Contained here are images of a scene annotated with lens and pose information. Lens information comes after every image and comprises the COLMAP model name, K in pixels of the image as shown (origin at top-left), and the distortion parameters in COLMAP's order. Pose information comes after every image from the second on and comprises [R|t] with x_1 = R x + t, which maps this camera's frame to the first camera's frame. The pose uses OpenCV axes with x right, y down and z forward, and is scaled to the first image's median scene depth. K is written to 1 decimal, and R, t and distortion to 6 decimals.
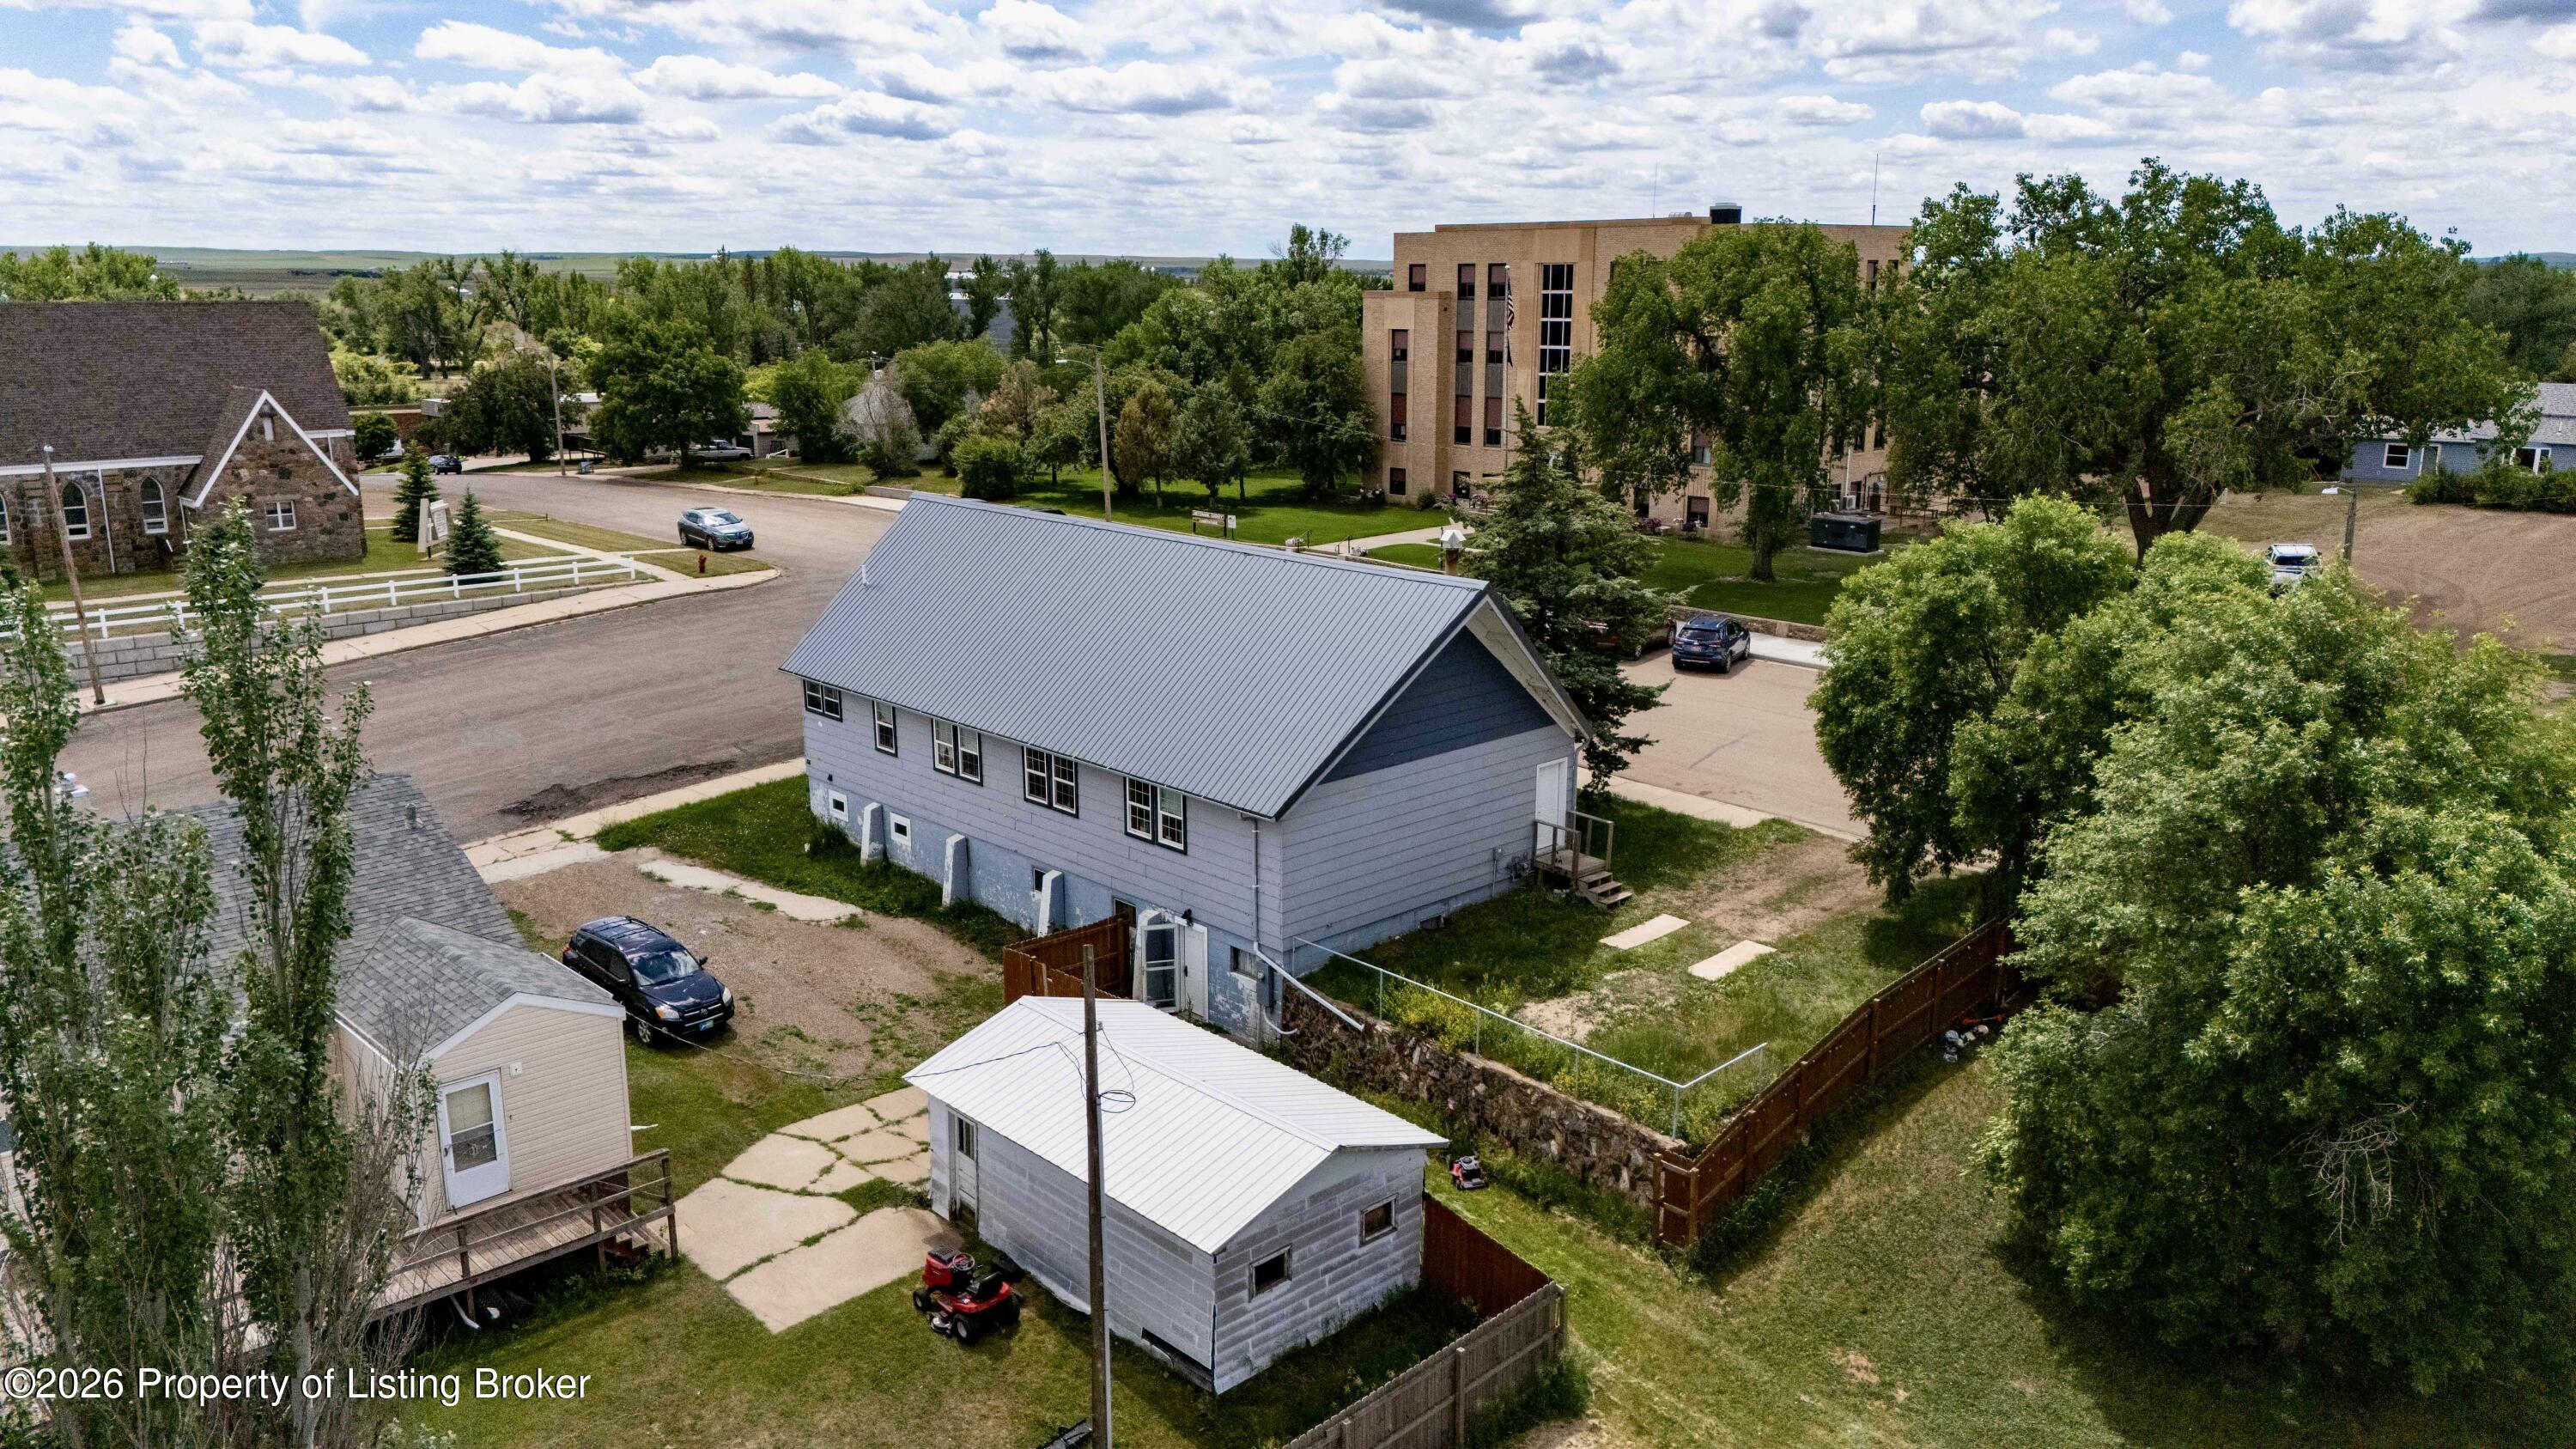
lens RADIAL K [[1891.3, 0, 1281.5], [0, 1891.3, 739.1], [0, 0, 1]] dist [0.080014, -0.075778]
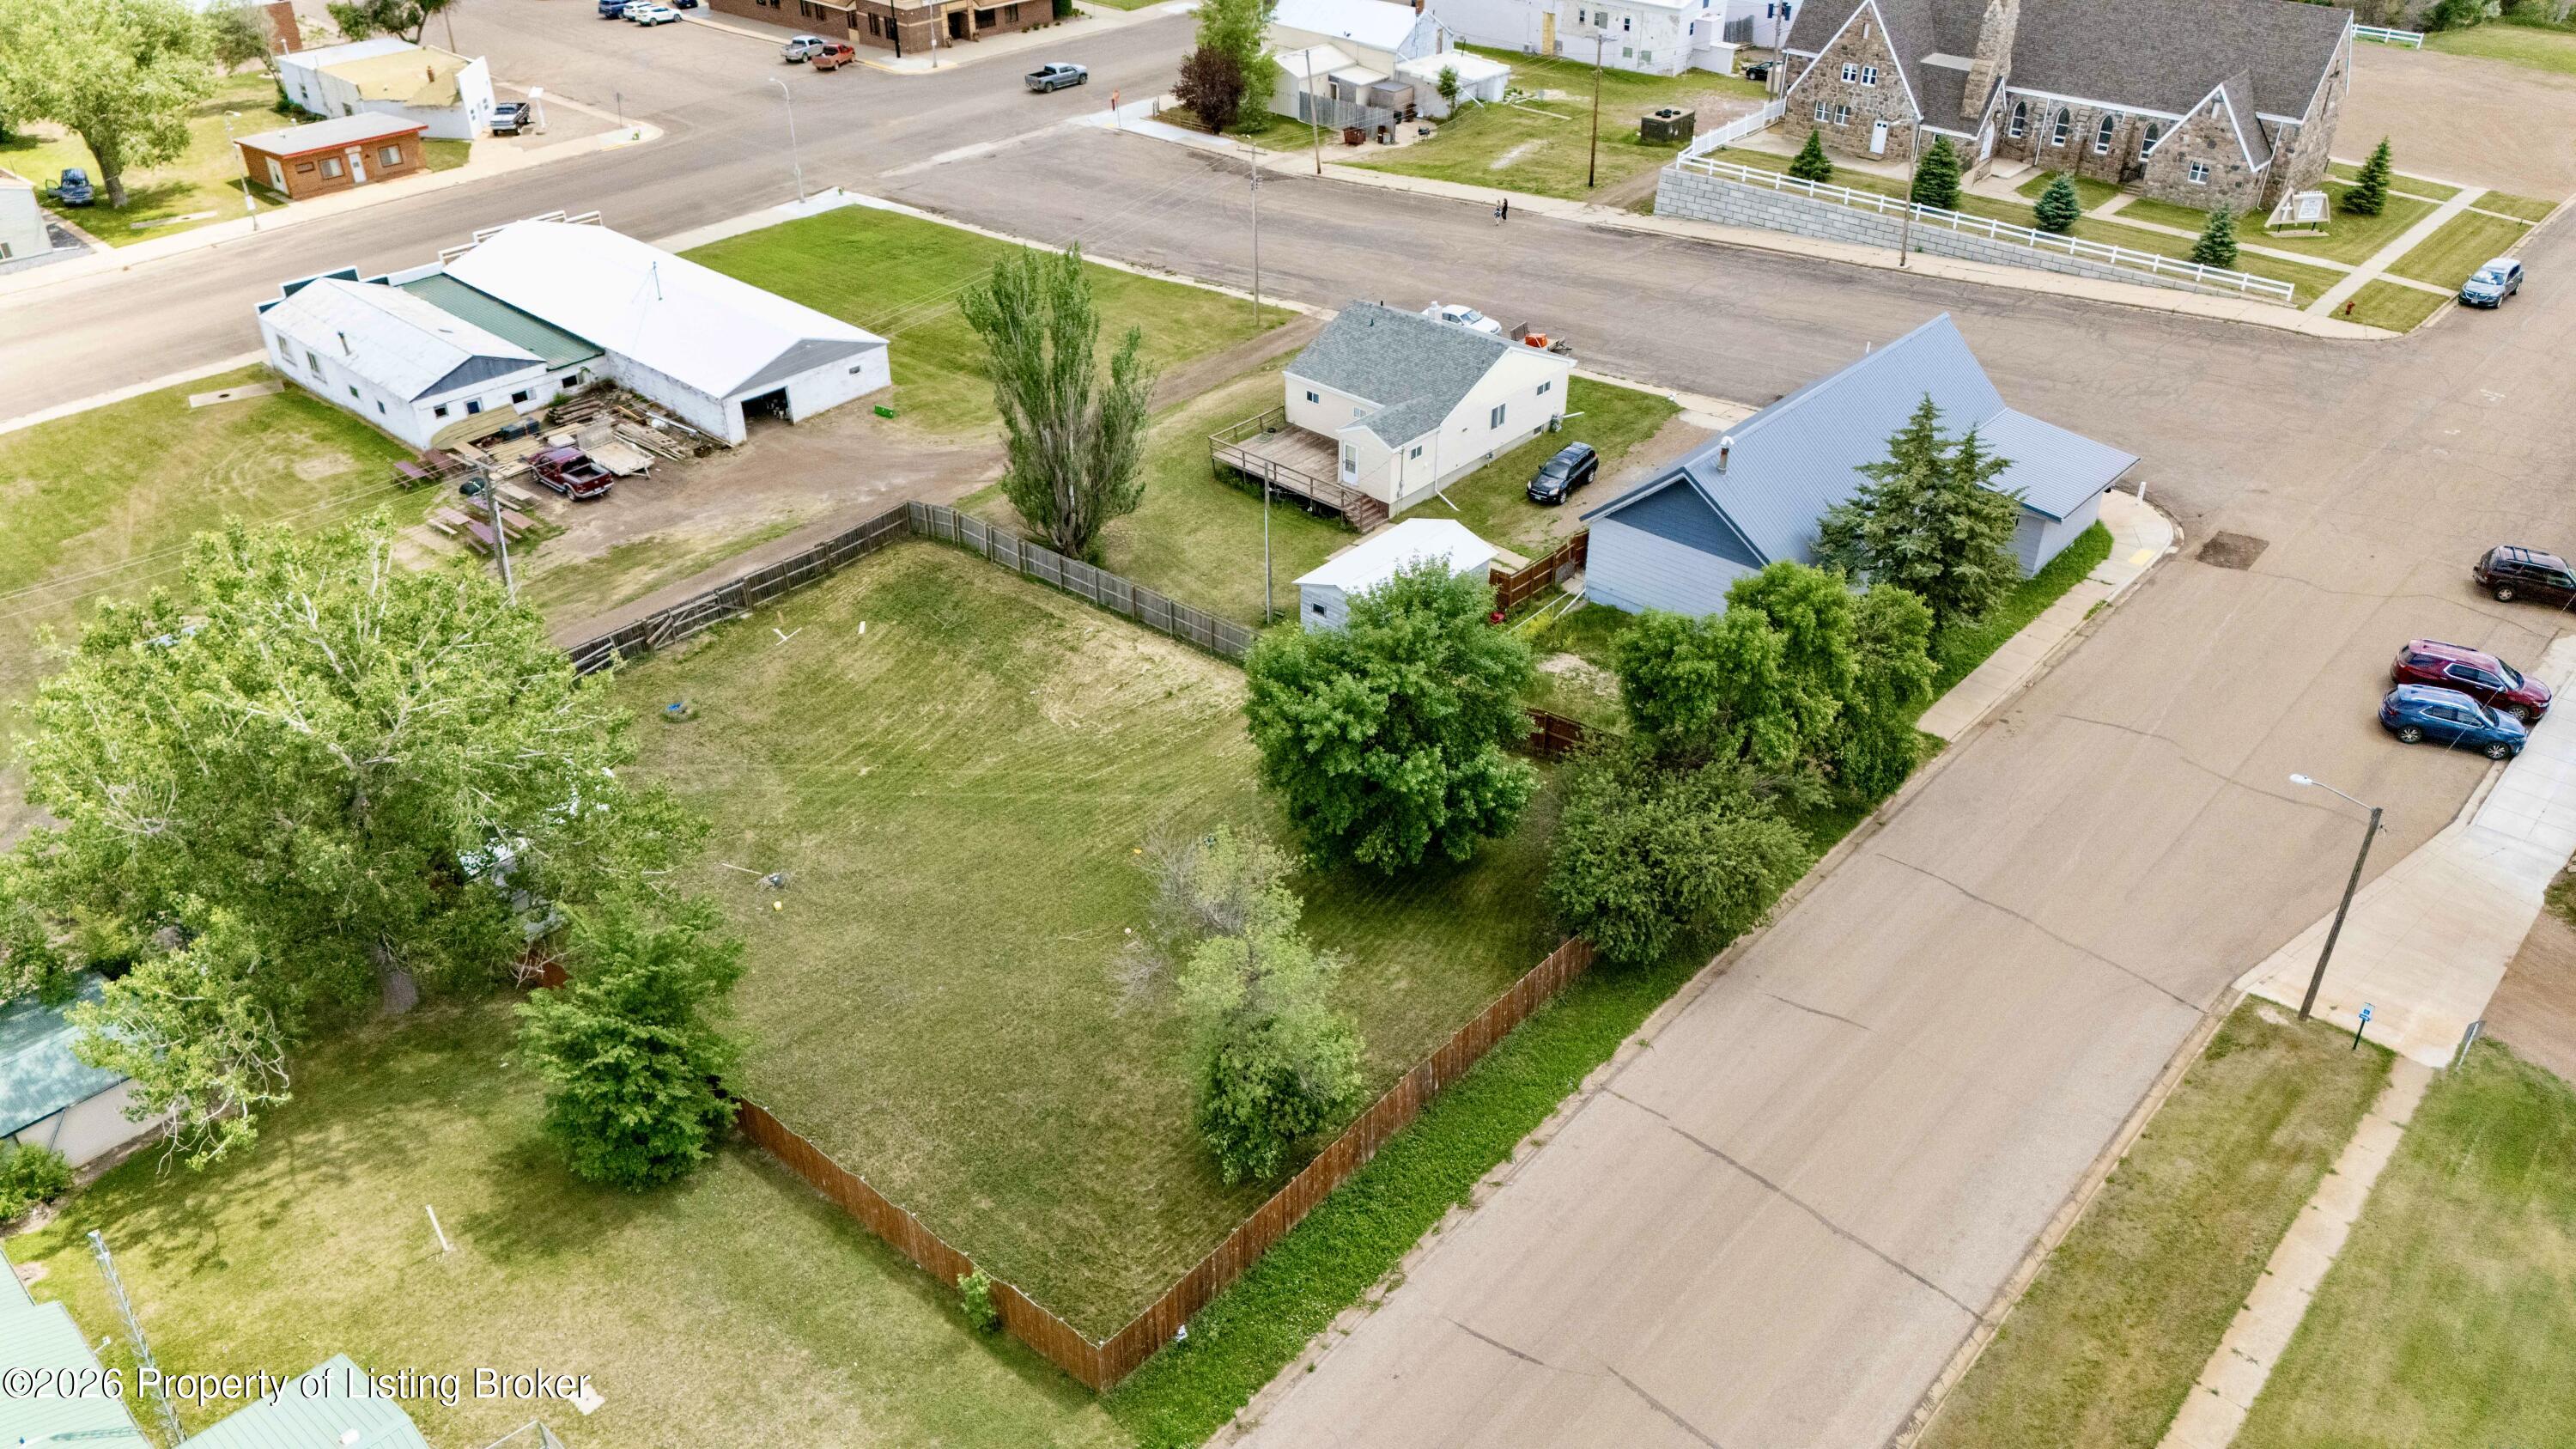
lens RADIAL K [[1891.3, 0, 1289.5], [0, 1891.3, 720.6], [0, 0, 1]] dist [0.080014, -0.075778]
pose [[0.086979, 0.535164, -0.840259, 1.456027], [-0.236133, 0.830494, 0.504501, -0.594671], [0.967820, 0.154532, 0.198606, 0.234715]]
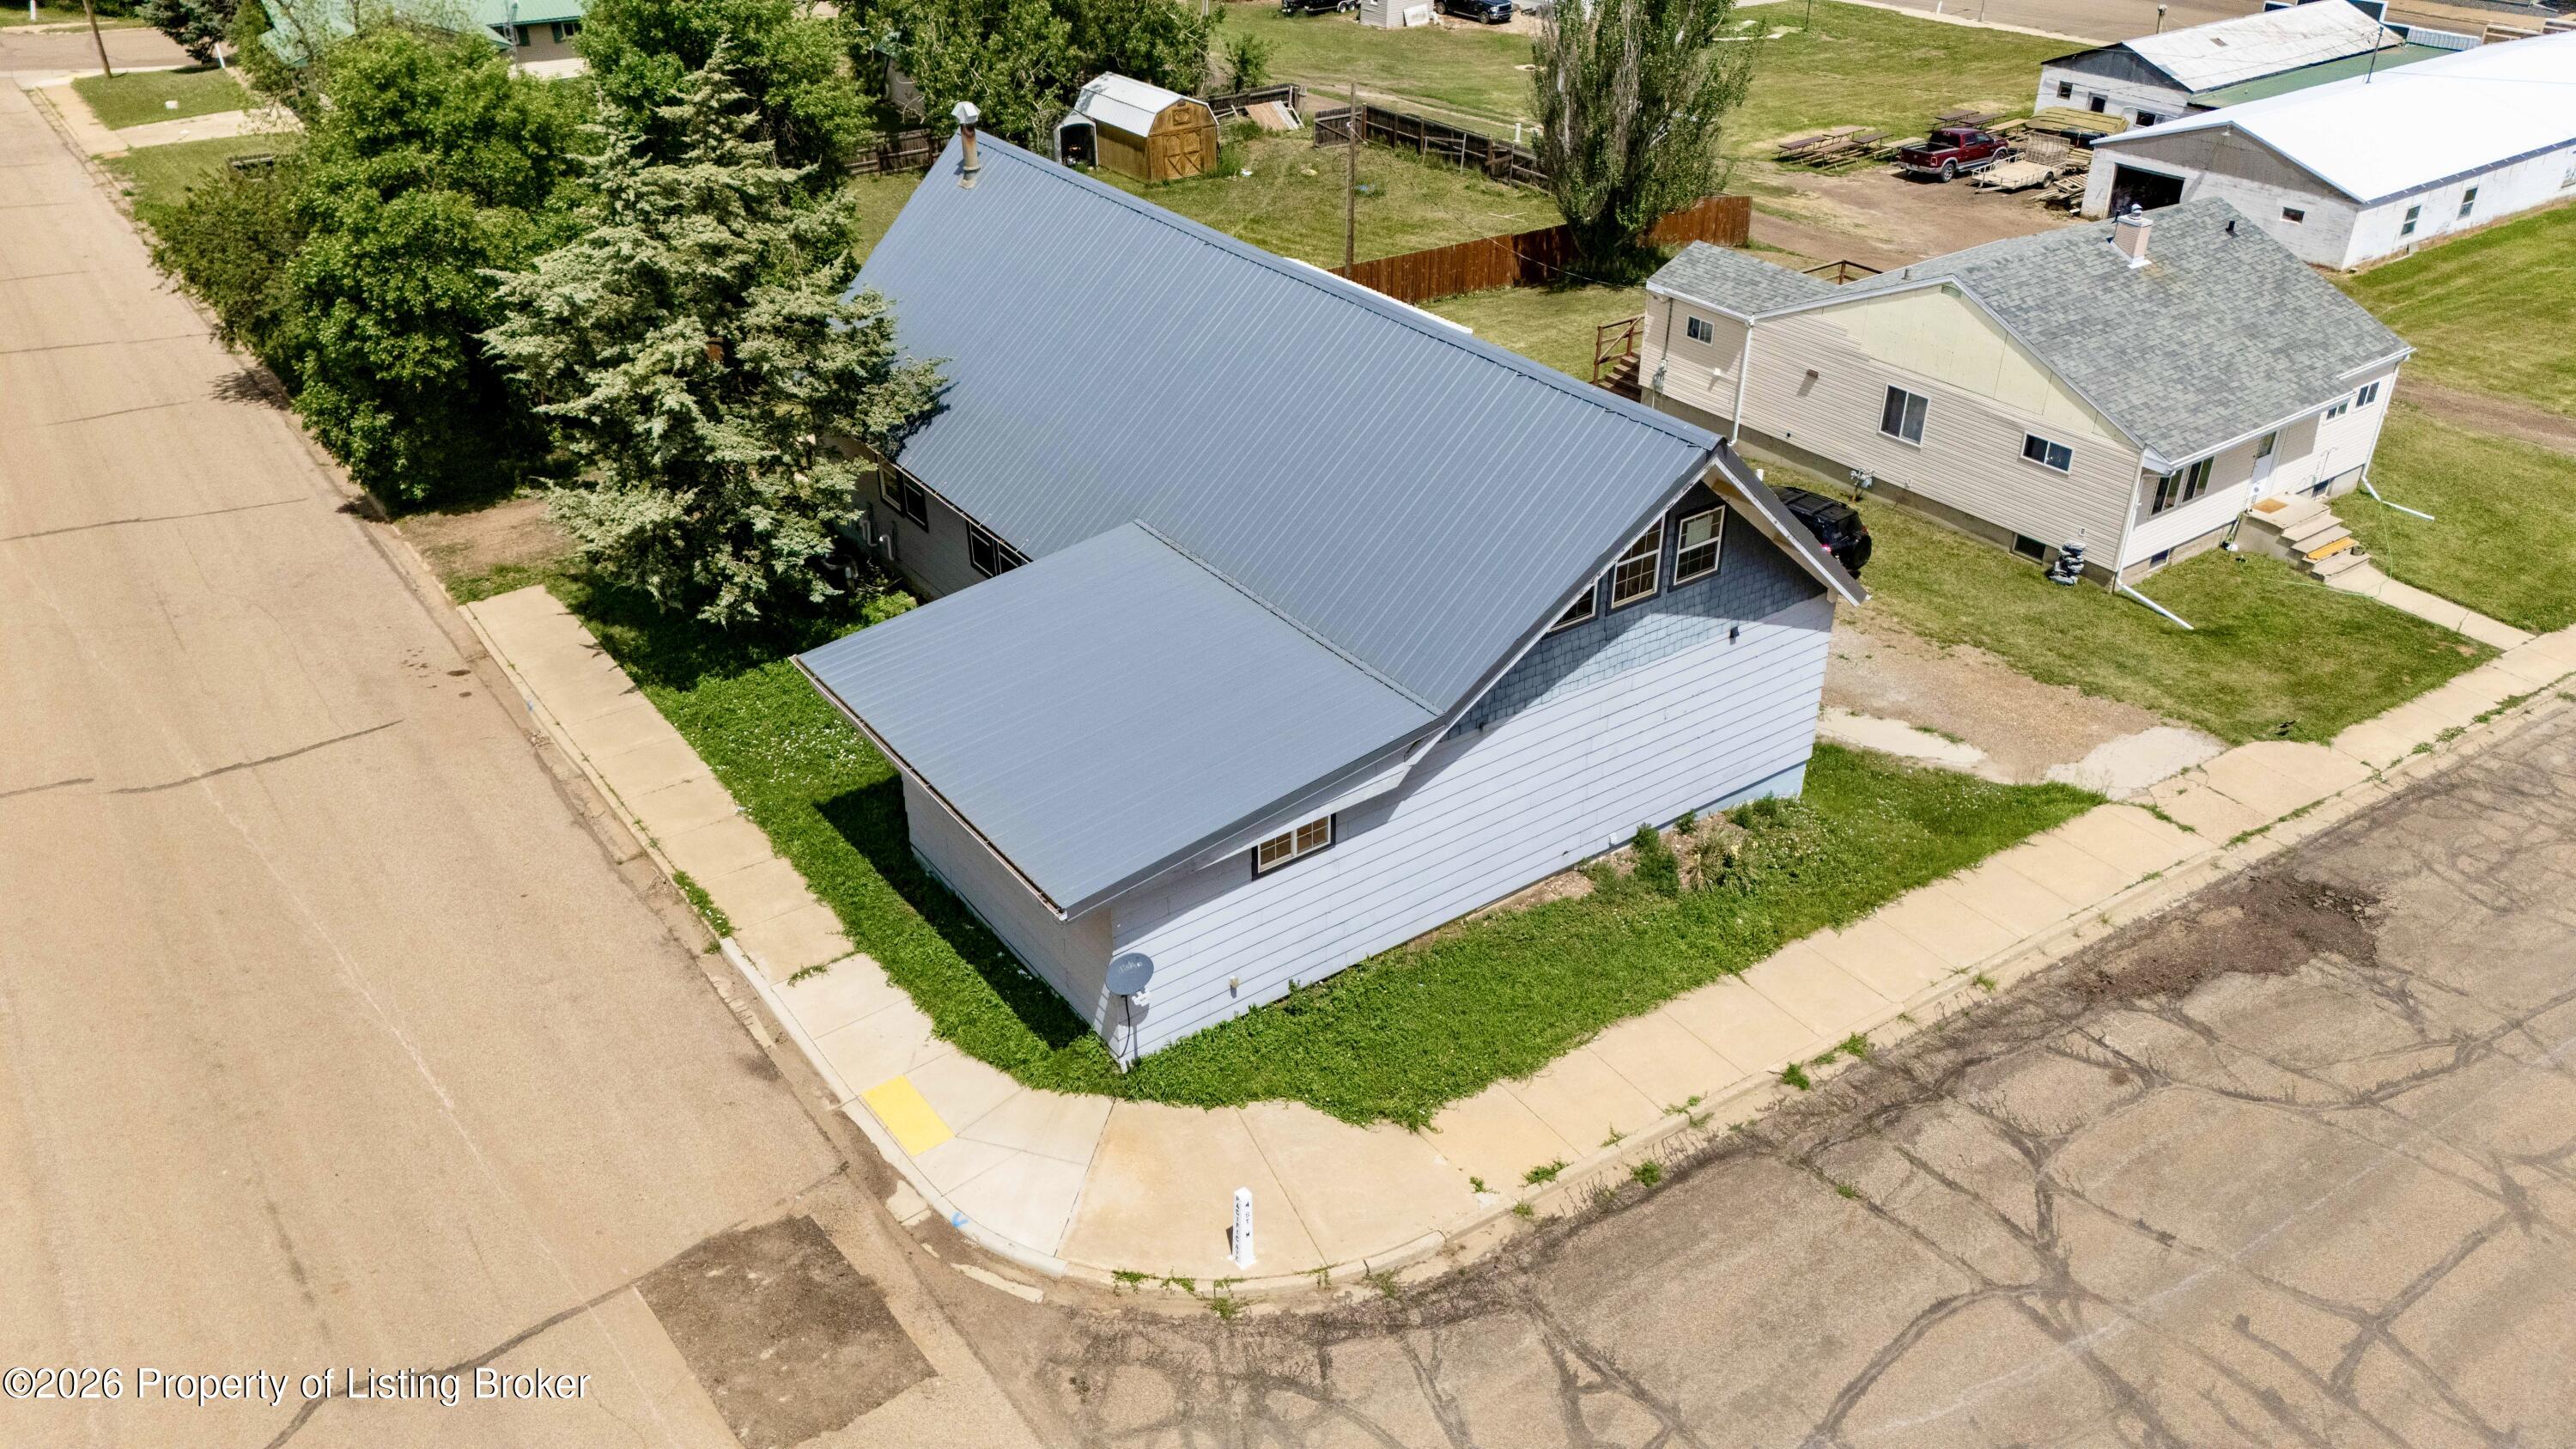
lens RADIAL K [[1891.3, 0, 1295.6], [0, 1891.3, 733.0], [0, 0, 1]] dist [0.080014, -0.075778]
pose [[-0.992389, -0.059209, 0.107976, -0.164312], [0.033896, 0.711615, 0.701752, -0.465438], [-0.118387, 0.700071, -0.704191, 1.581684]]
